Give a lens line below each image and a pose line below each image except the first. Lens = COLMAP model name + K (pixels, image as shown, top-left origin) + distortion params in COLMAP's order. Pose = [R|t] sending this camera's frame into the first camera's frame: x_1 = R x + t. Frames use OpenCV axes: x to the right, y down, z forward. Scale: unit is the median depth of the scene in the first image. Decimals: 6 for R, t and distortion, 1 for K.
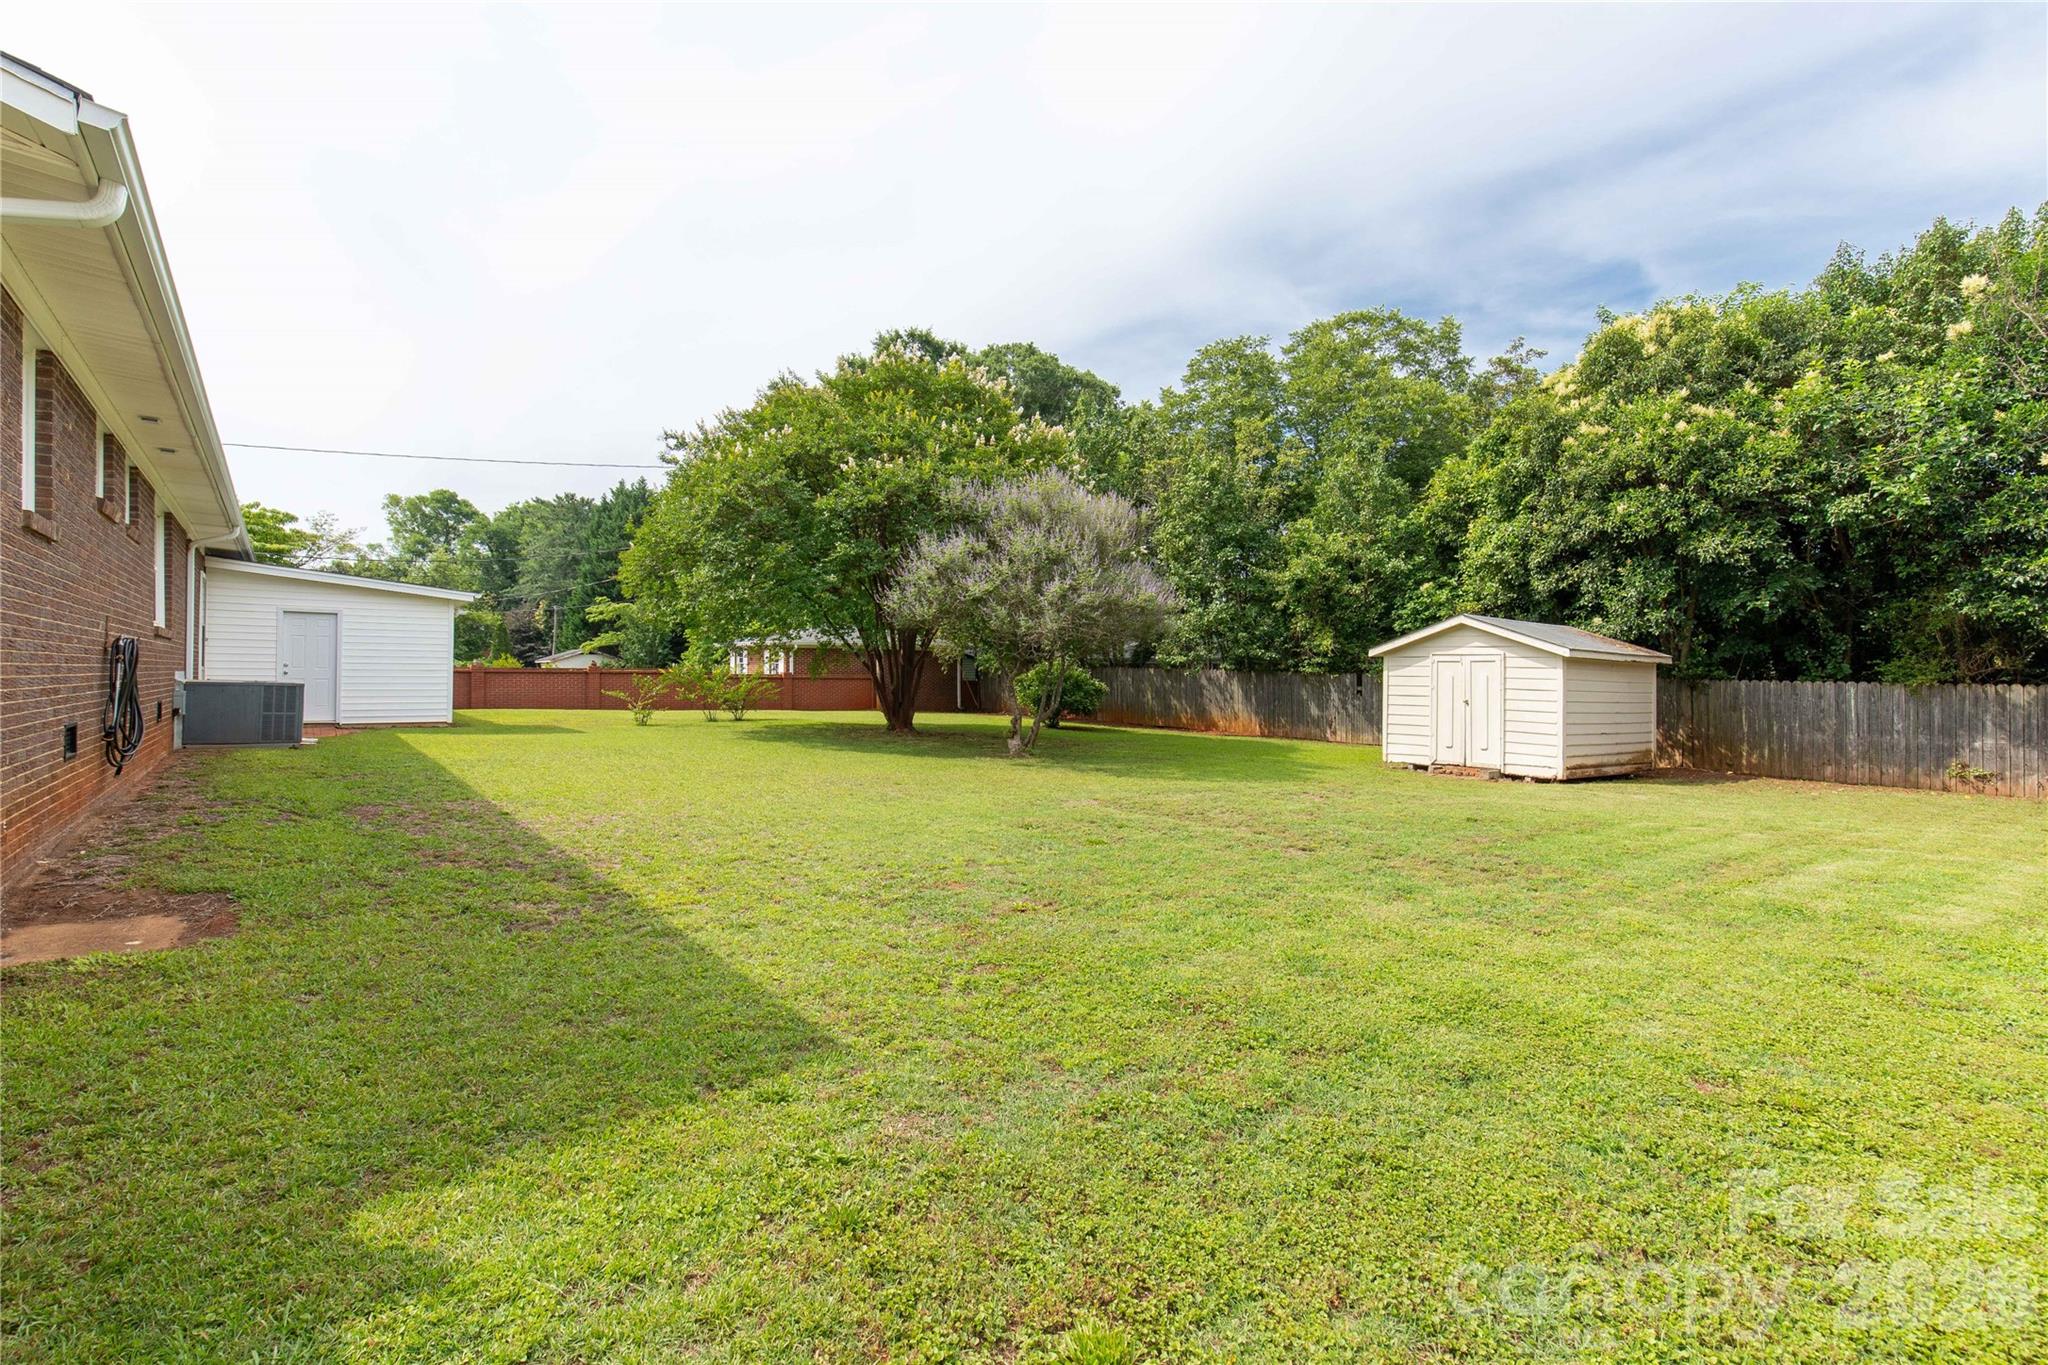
lens RADIAL K [[958.4, 0, 993.9], [0, 958.4, 651.3], [0, 0, 1]] dist [0.000534, 0.000043]
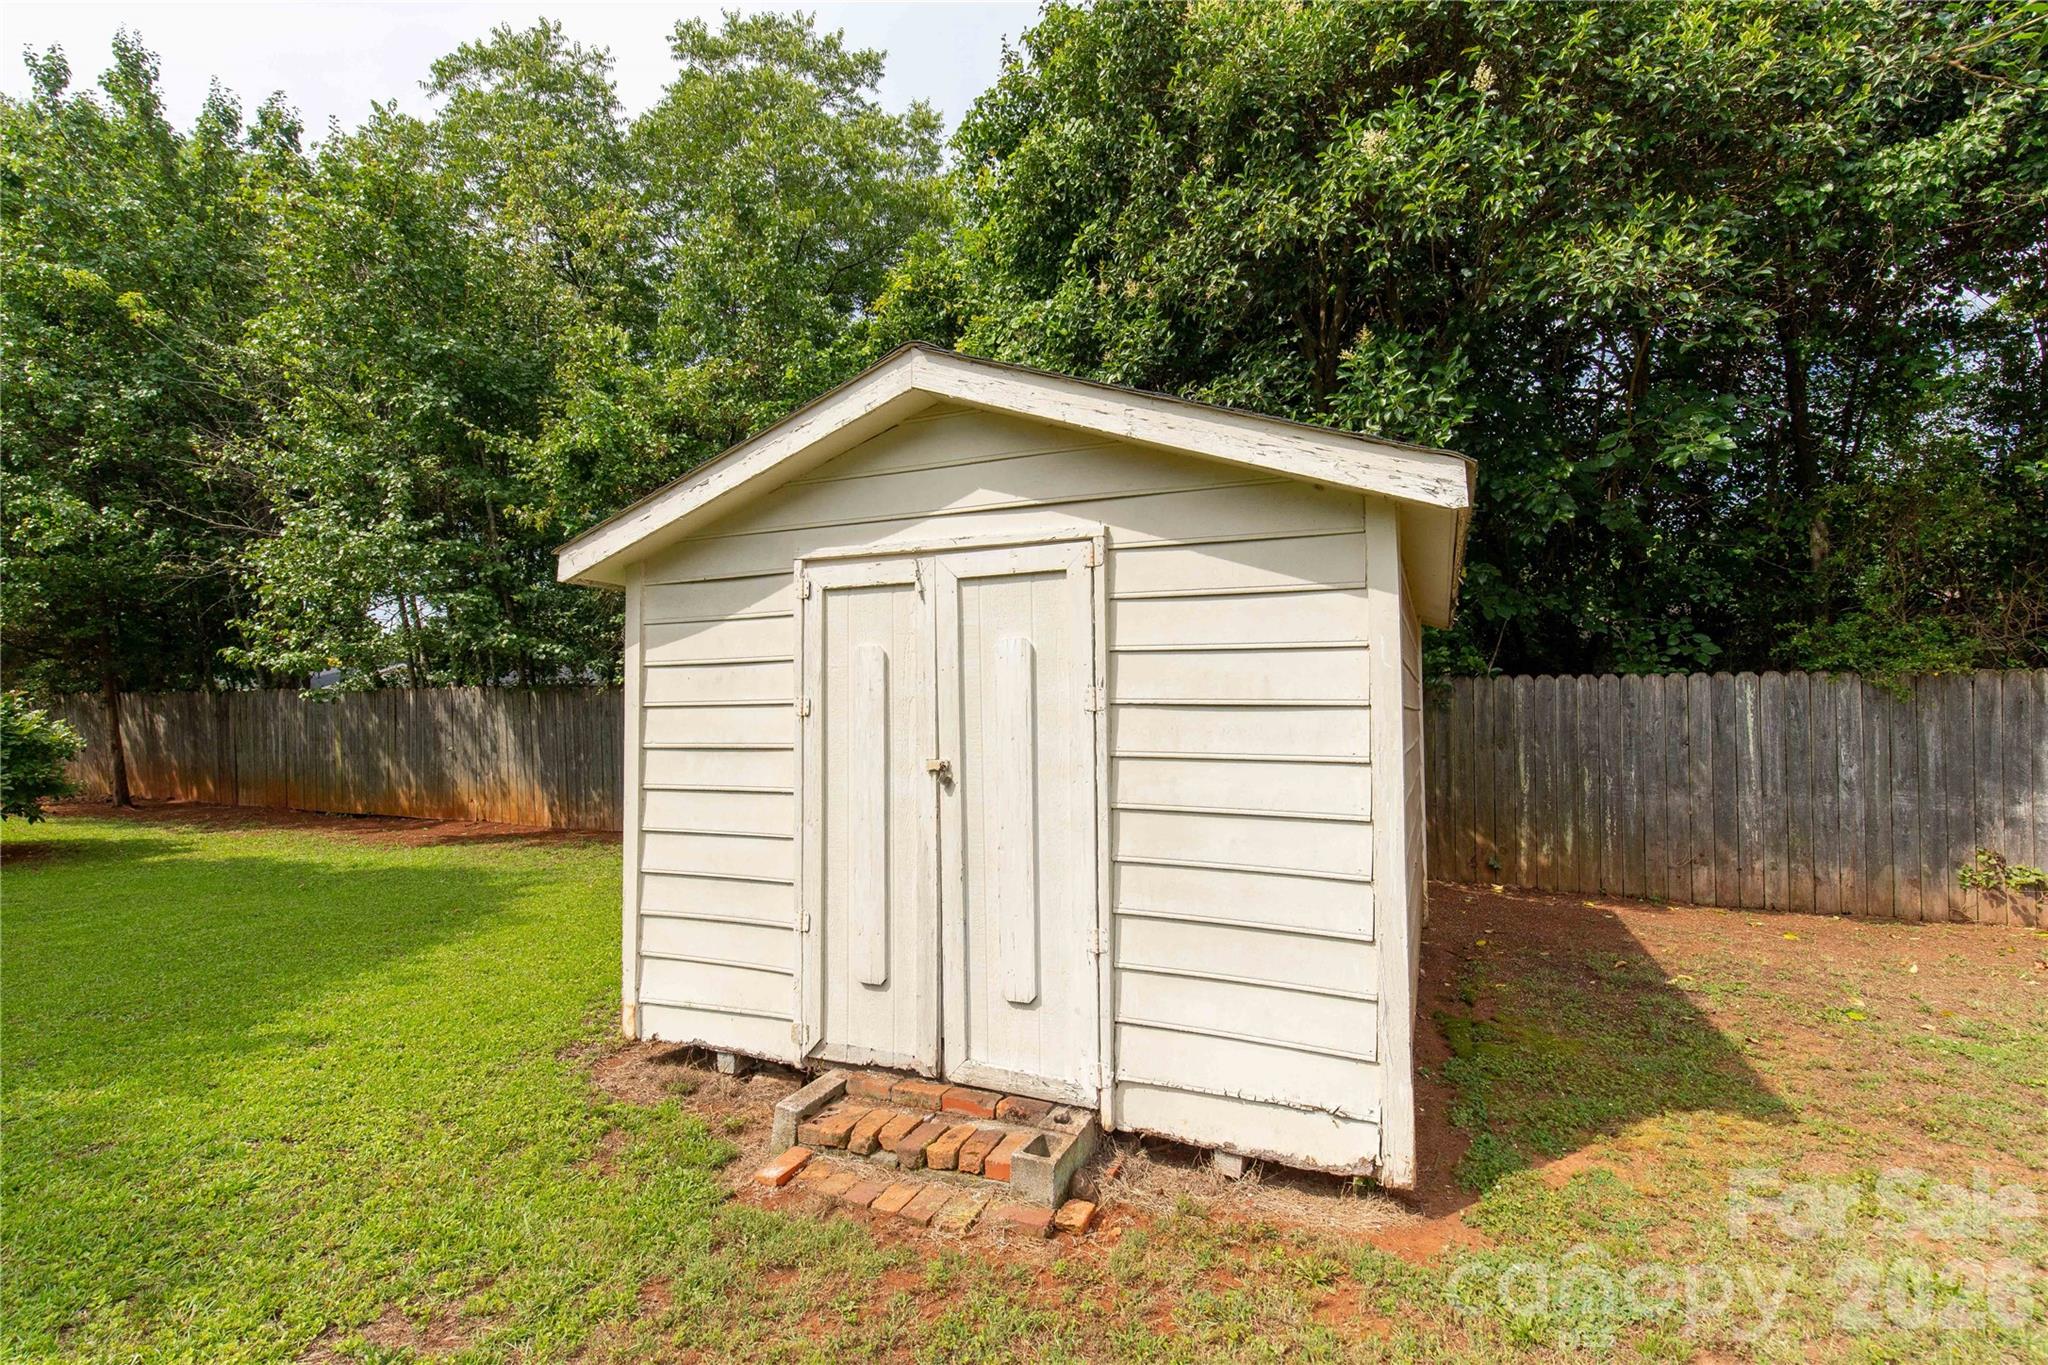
lens RADIAL K [[915.7, 0, 1031.6], [0, 915.7, 668.3], [0, 0, 1]] dist [0.001304, -0.000104]
pose [[0.860667, -0.001250, 0.509167, 0.397197], [0.011414, 0.999793, -0.016840, 0.032650], [-0.509041, 0.020306, 0.860503, 0.796334]]
